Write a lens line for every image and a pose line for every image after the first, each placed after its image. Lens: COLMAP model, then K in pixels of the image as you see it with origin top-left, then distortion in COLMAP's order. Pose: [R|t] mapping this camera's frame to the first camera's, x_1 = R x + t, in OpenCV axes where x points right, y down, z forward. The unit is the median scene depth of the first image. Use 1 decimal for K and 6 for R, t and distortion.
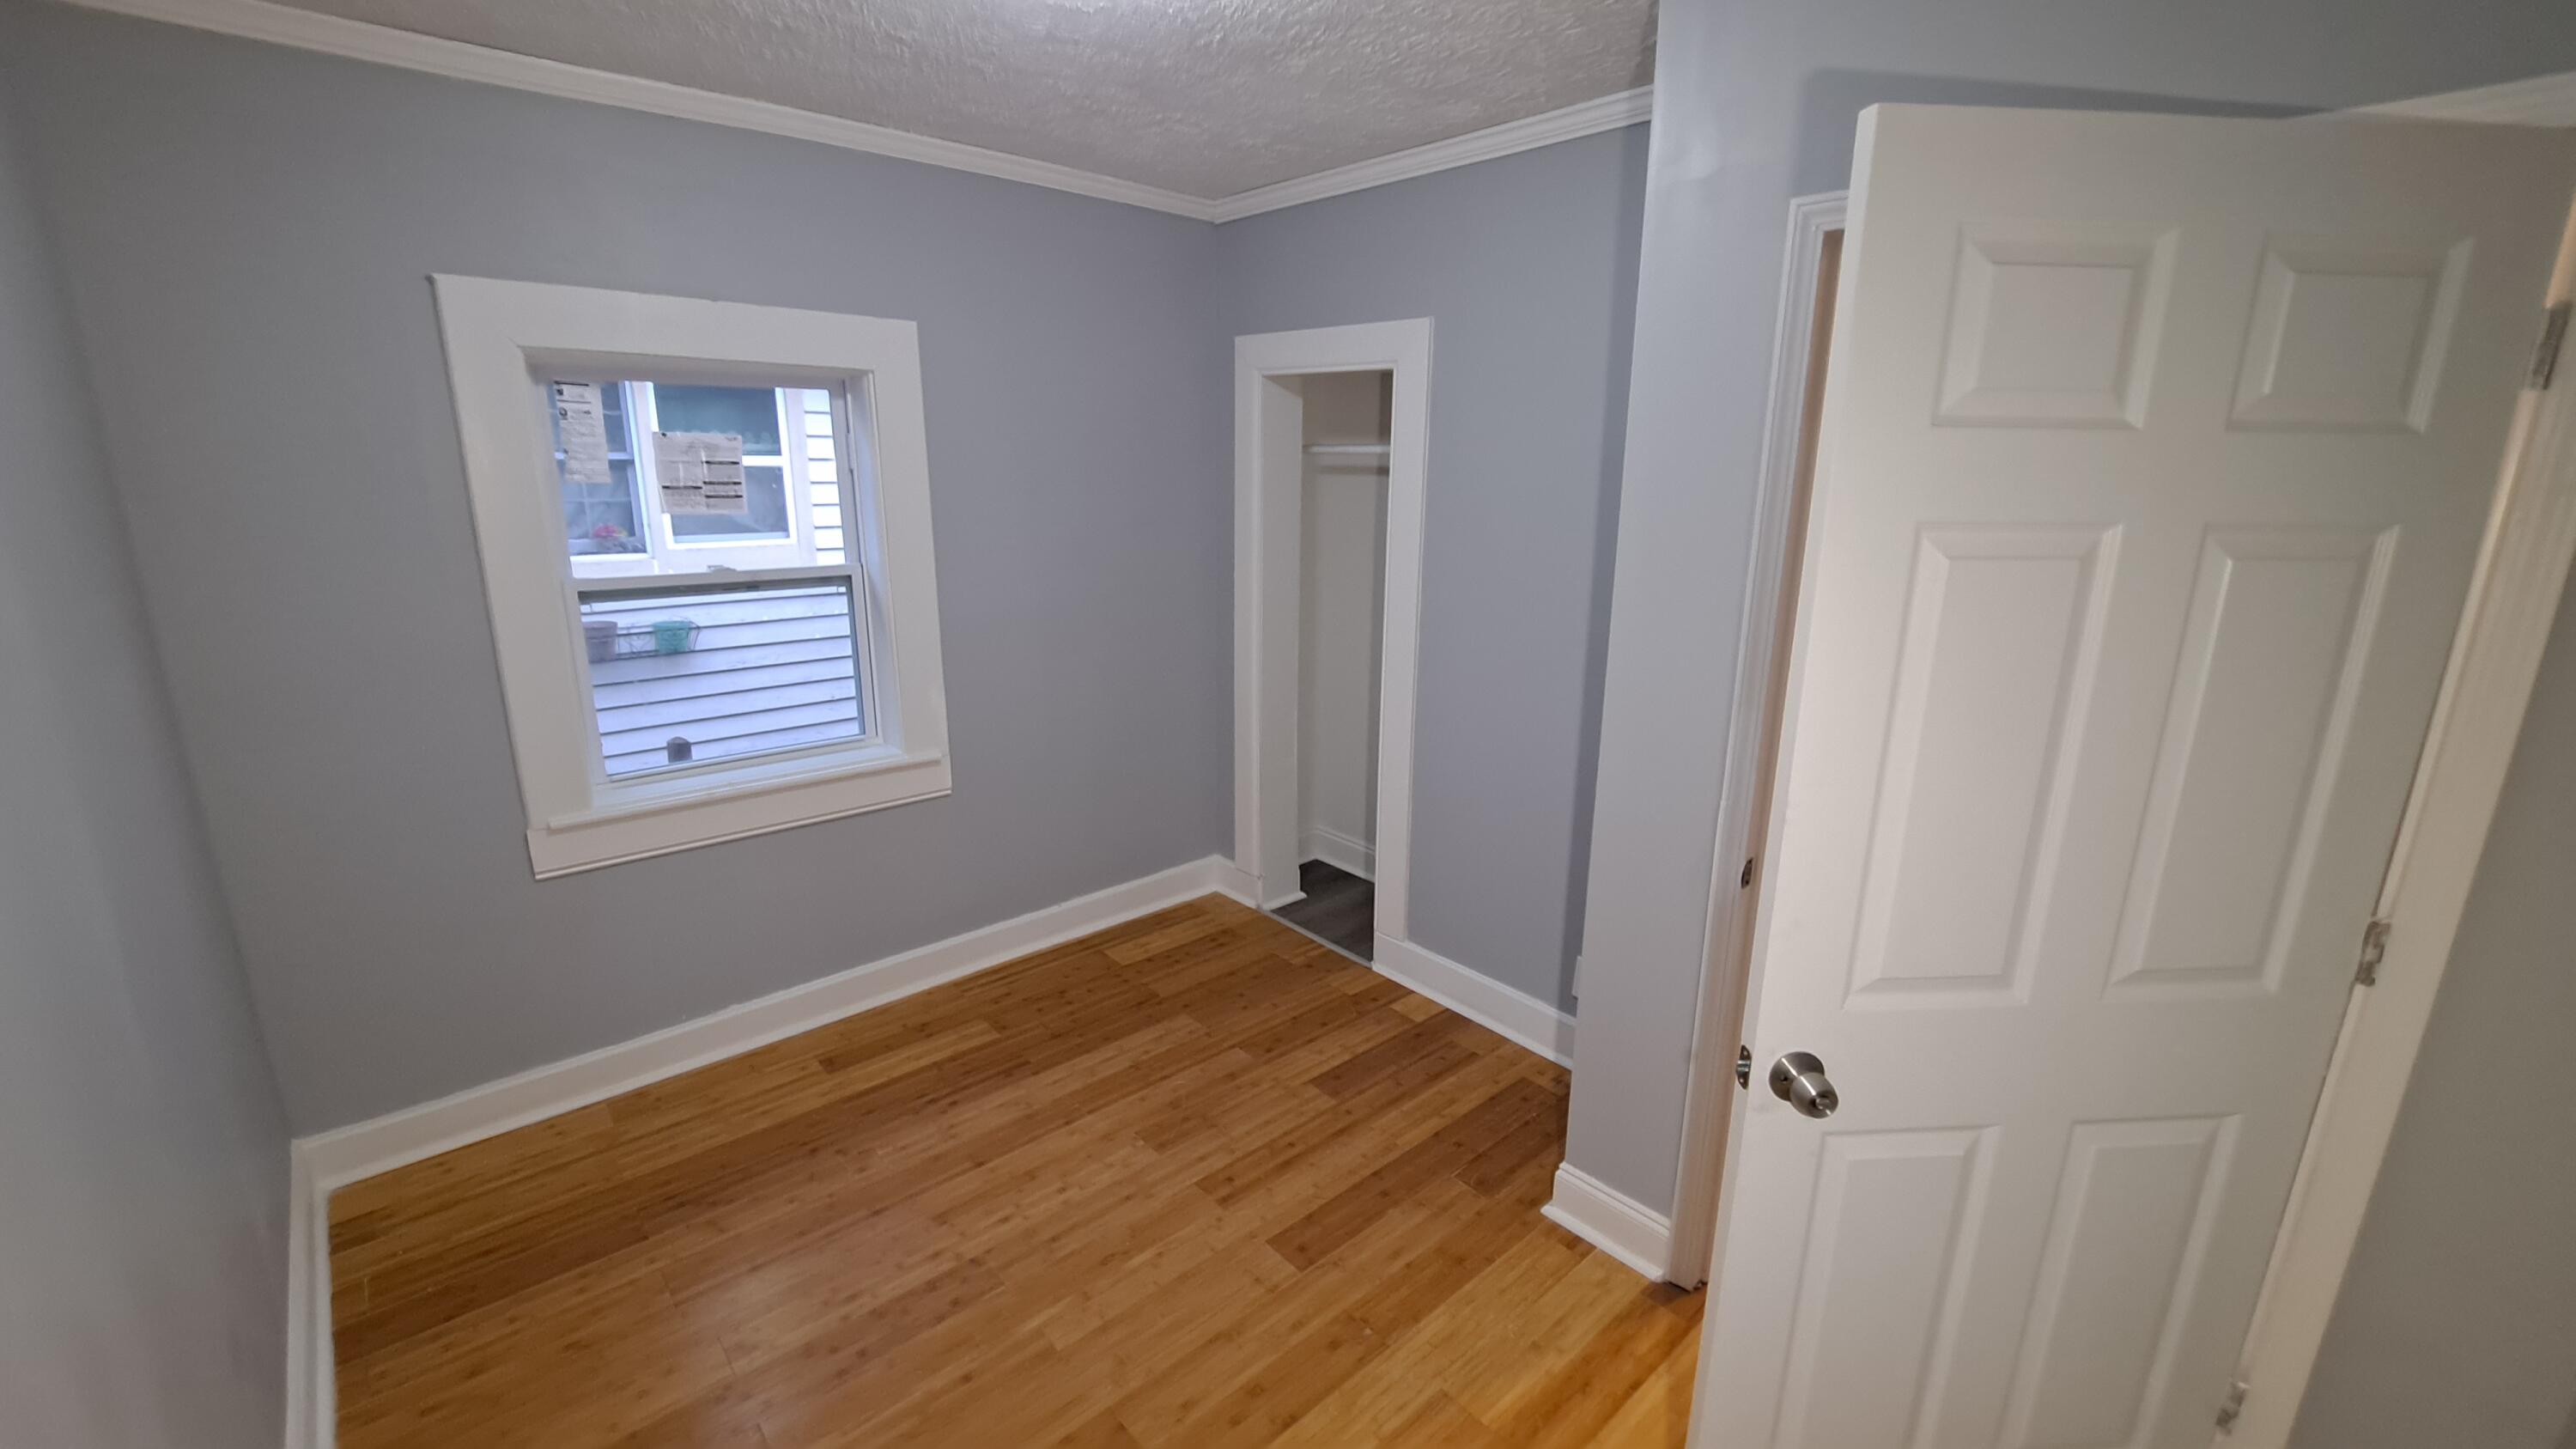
lens RADIAL K [[1024.0, 0, 1288.0], [0, 1024.0, 724.5], [0, 0, 1]] dist [-0.000457, 0.000075]
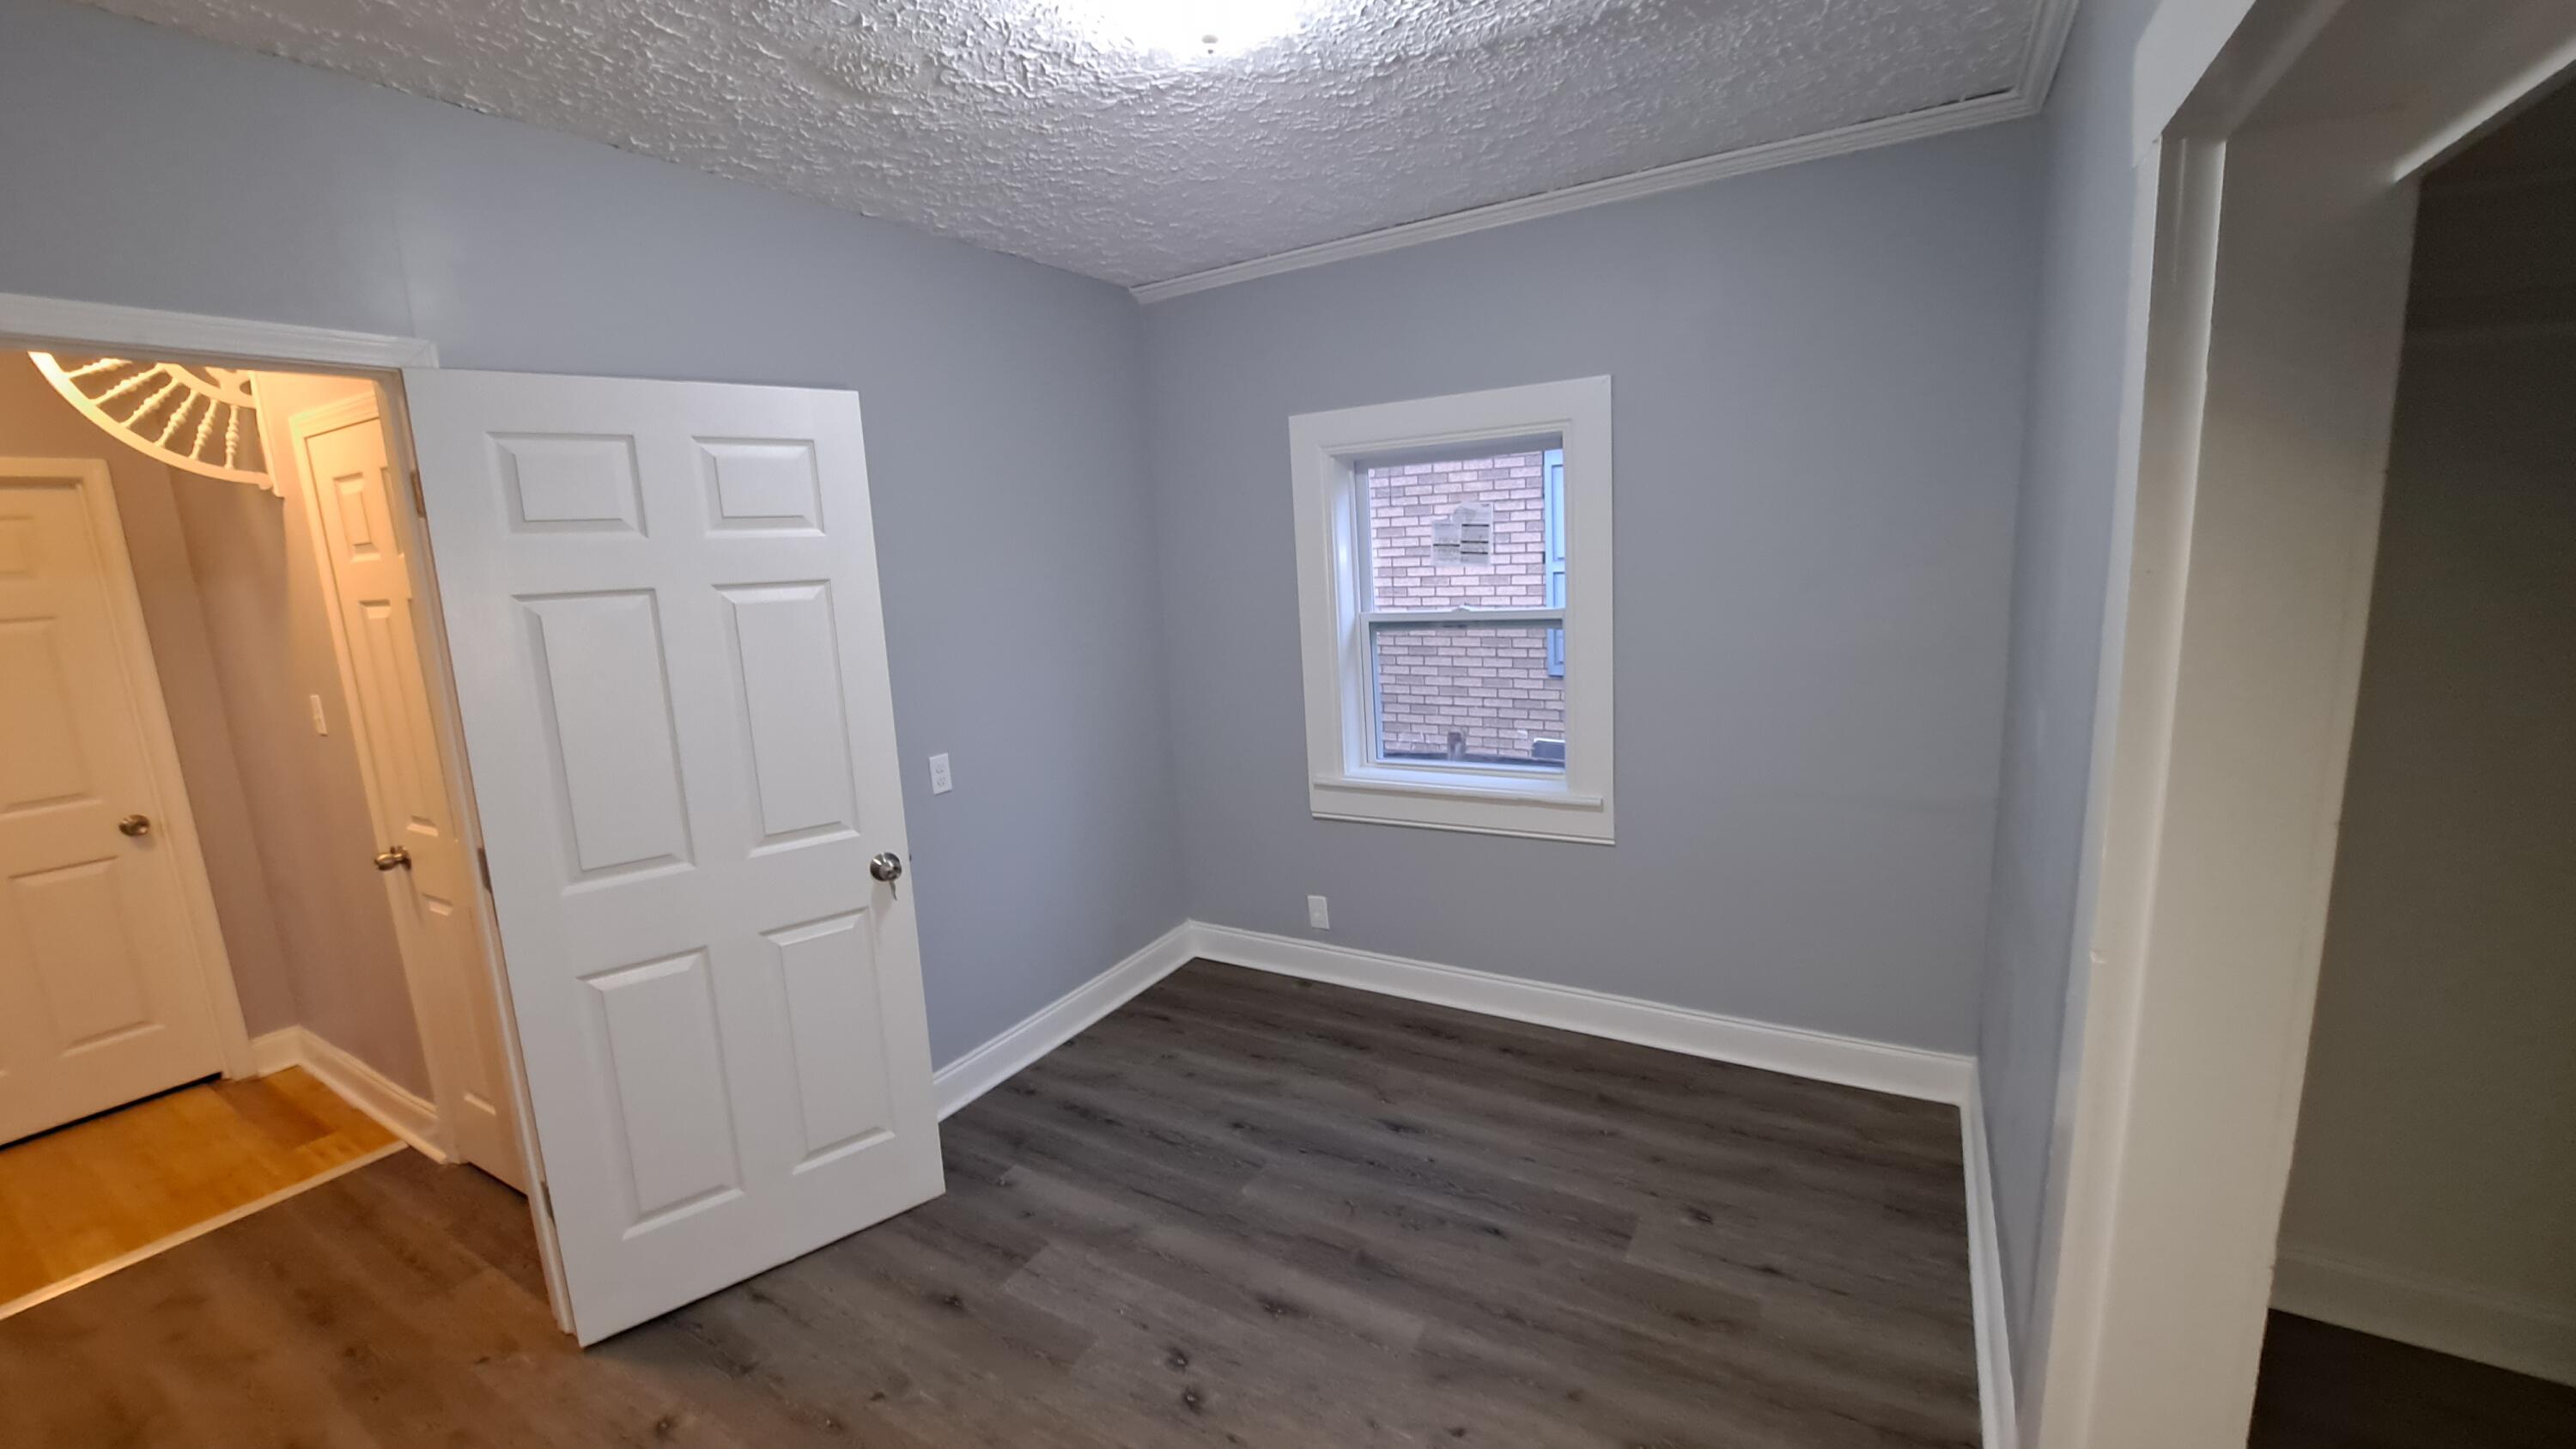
lens RADIAL K [[1024.0, 0, 1288.0], [0, 1024.0, 724.5], [0, 0, 1]] dist [-0.000457, 0.000075]
pose [[0.279877, 0.136725, -0.950250, 0.579420], [-0.161755, 0.982372, 0.093705, -0.100351], [0.946311, 0.127481, 0.297059, 0.458105]]
